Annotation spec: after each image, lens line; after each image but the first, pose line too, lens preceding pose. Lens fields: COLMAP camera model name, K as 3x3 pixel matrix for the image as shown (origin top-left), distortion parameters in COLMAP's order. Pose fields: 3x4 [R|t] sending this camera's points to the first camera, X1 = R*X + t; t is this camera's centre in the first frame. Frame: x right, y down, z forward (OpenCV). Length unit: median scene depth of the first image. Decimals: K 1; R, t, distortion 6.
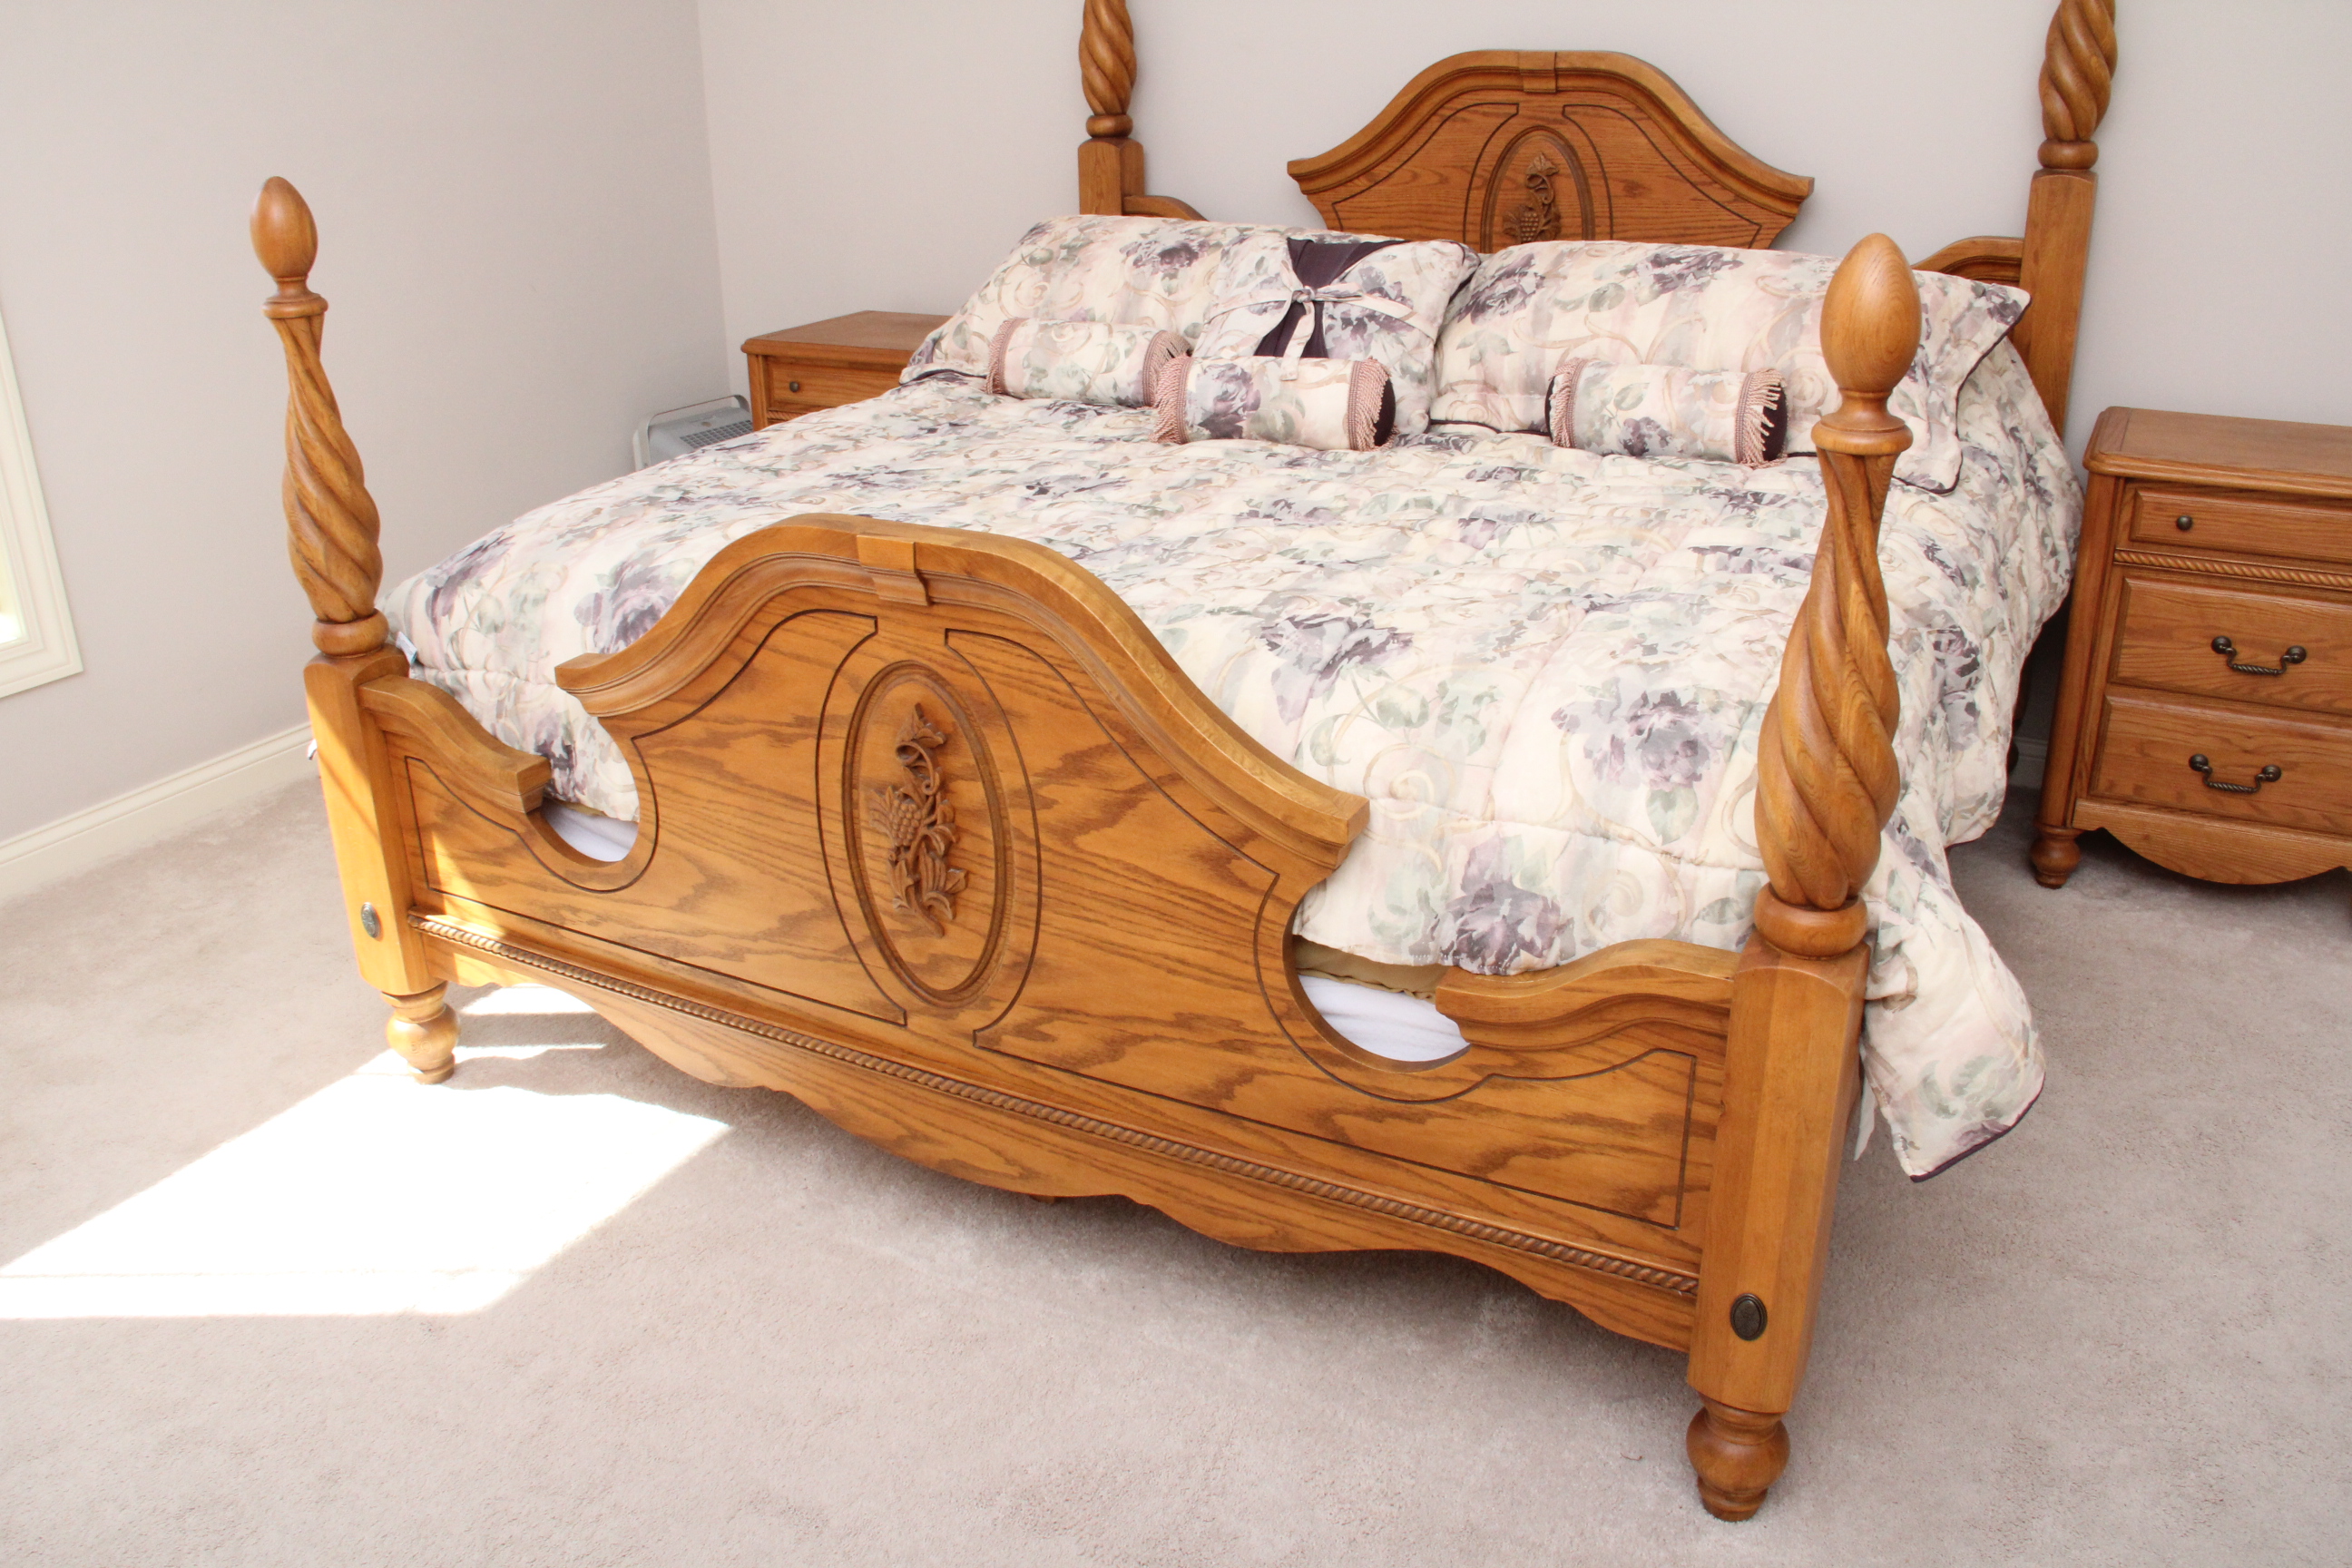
lens RADIAL K [[1956.7, 0, 1155.4], [0, 1956.7, 759.4], [0, 0, 1]] dist [-0.141703, 0.058807]
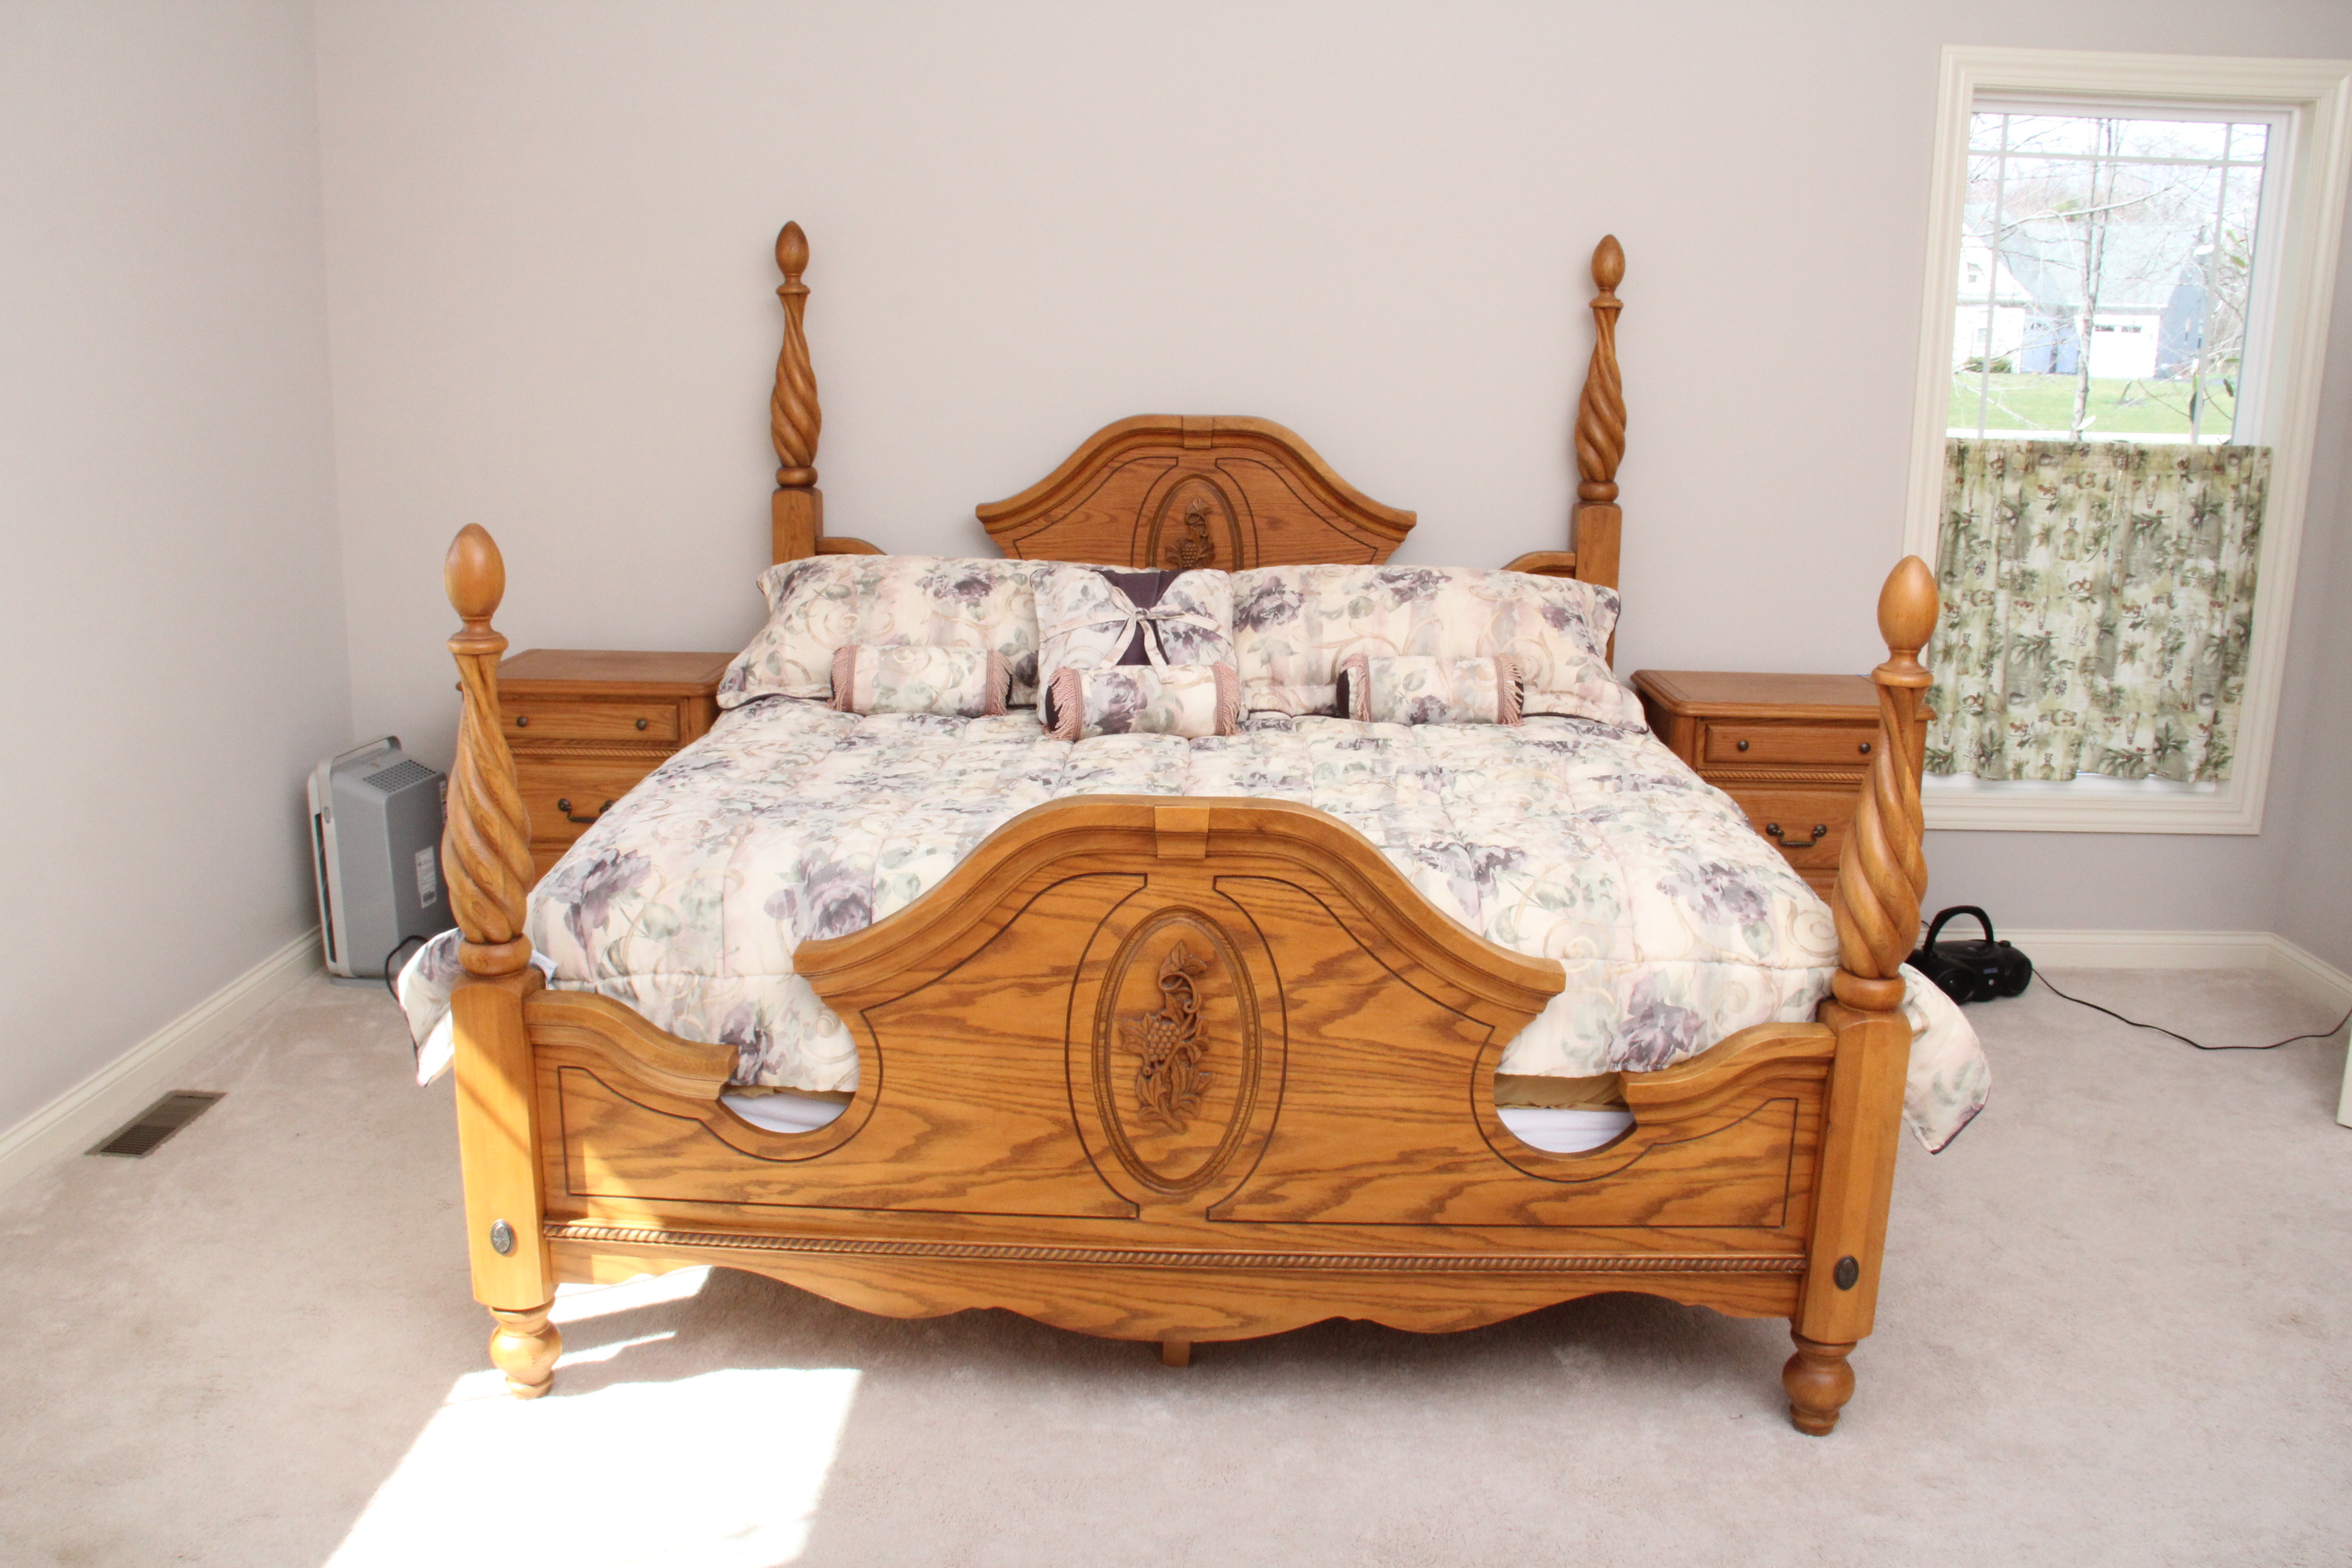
lens RADIAL K [[1956.7, 0, 1156.9], [0, 1956.7, 770.2], [0, 0, 1]] dist [-0.141703, 0.058807]
pose [[0.888177, -0.066542, 0.454659, -0.566843], [0.137622, 0.982560, -0.125042, 0.015395], [-0.438409, 0.173630, 0.881845, -0.092477]]
